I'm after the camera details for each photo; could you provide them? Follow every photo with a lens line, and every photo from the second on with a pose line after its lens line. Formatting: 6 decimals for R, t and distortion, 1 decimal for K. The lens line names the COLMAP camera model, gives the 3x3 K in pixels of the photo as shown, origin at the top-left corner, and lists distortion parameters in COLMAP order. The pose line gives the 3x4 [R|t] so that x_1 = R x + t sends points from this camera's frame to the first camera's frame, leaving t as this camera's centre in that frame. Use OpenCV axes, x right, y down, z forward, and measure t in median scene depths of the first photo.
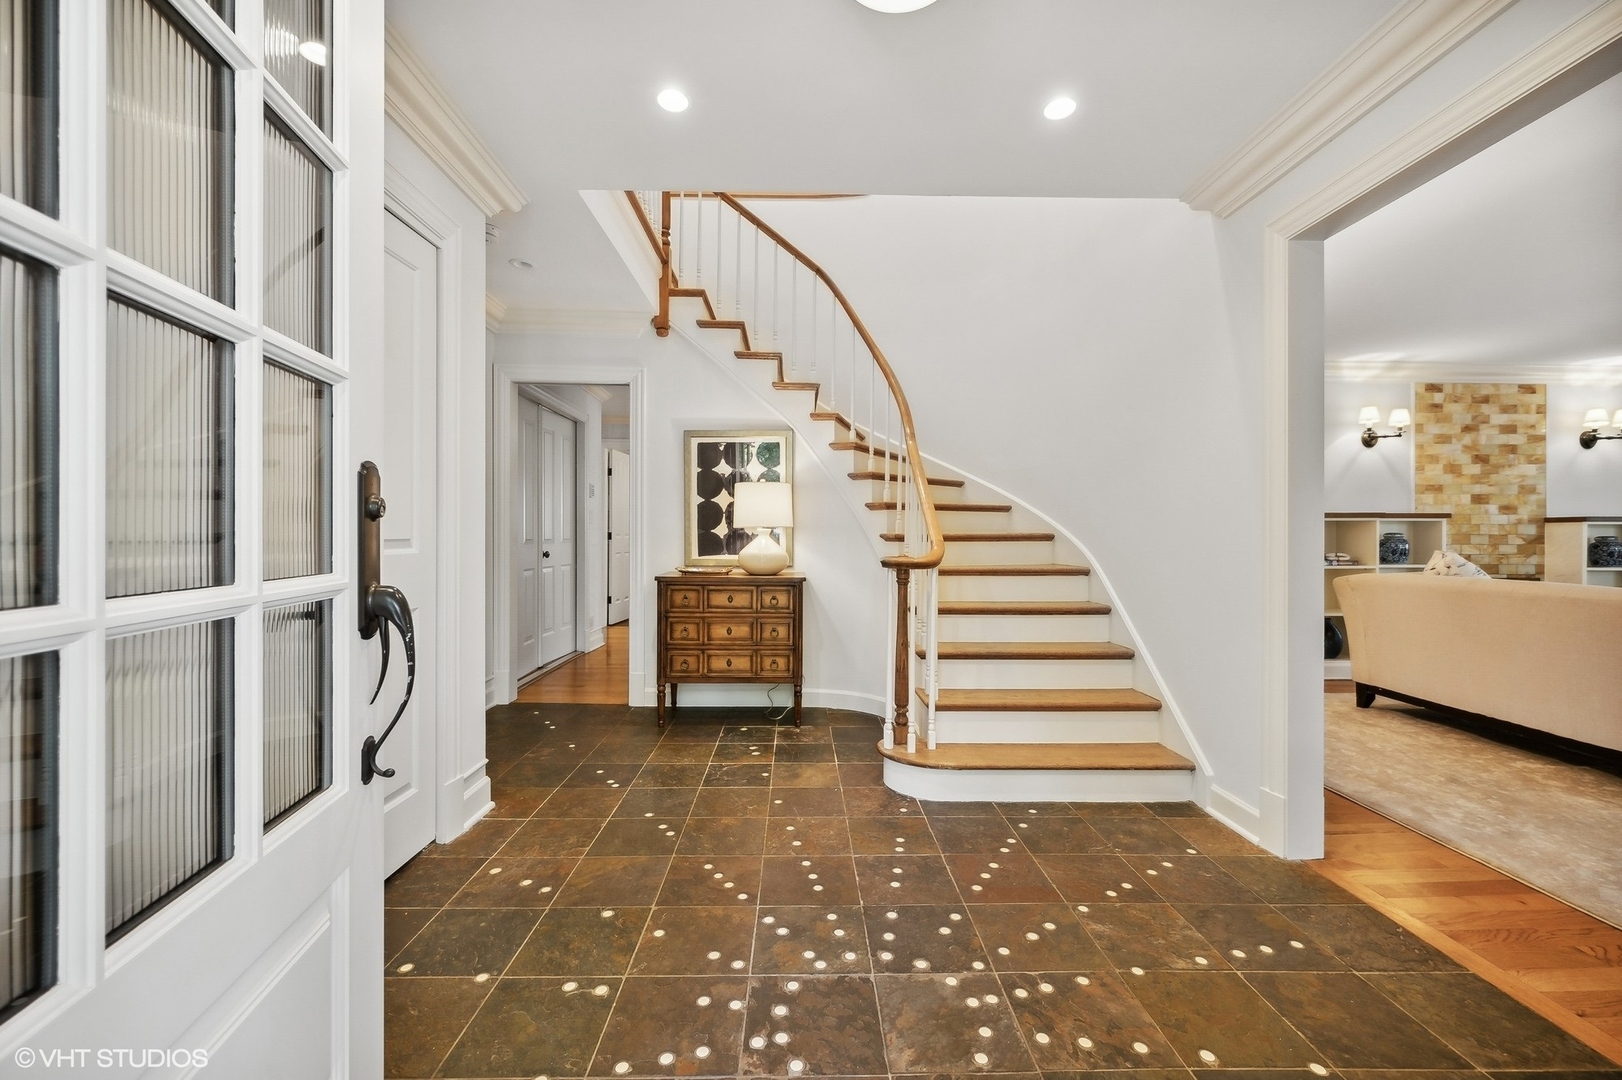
lens RADIAL K [[664.4, 0, 809.1], [0, 664.4, 532.8], [0, 0, 1]] dist [-0.003492, -0.000208]
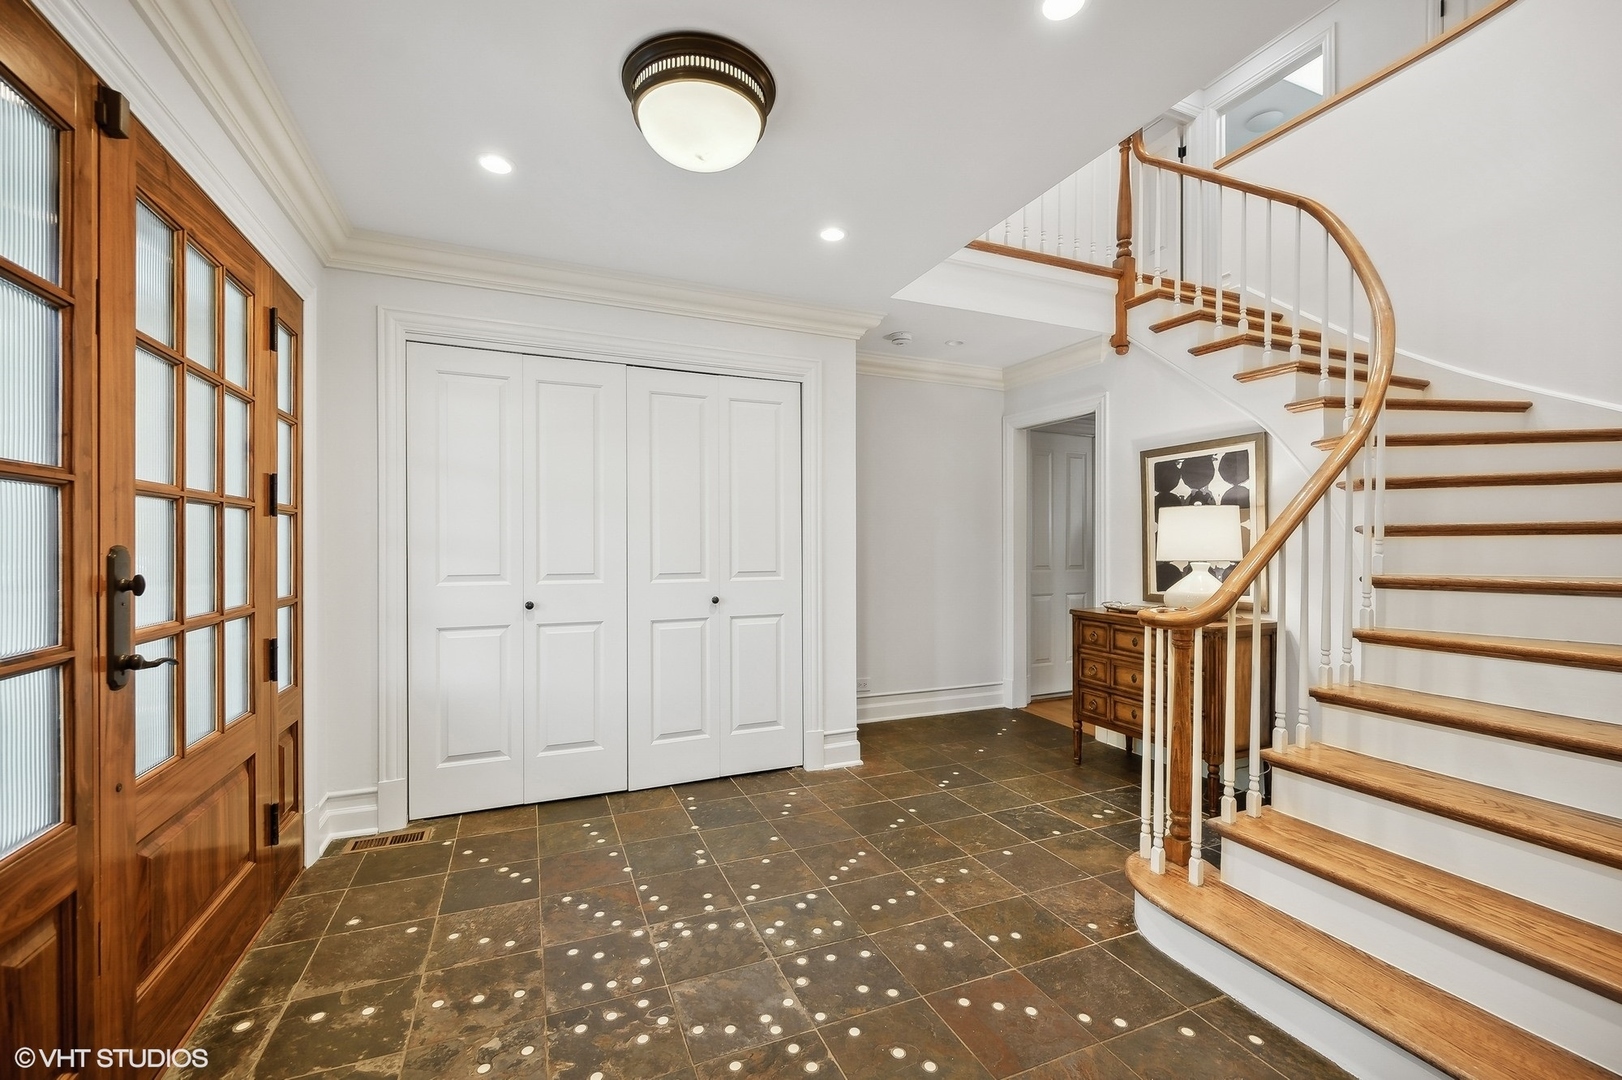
lens RADIAL K [[658.8, 0, 811.0], [0, 658.8, 540.0], [0, 0, 1]] dist [-0.001538, -0.000185]
pose [[0.375514, -0.009204, -0.926771, 0.746453], [0.002454, 0.999957, -0.008937, -0.040831], [0.926814, 0.001082, 0.375520, 0.383434]]
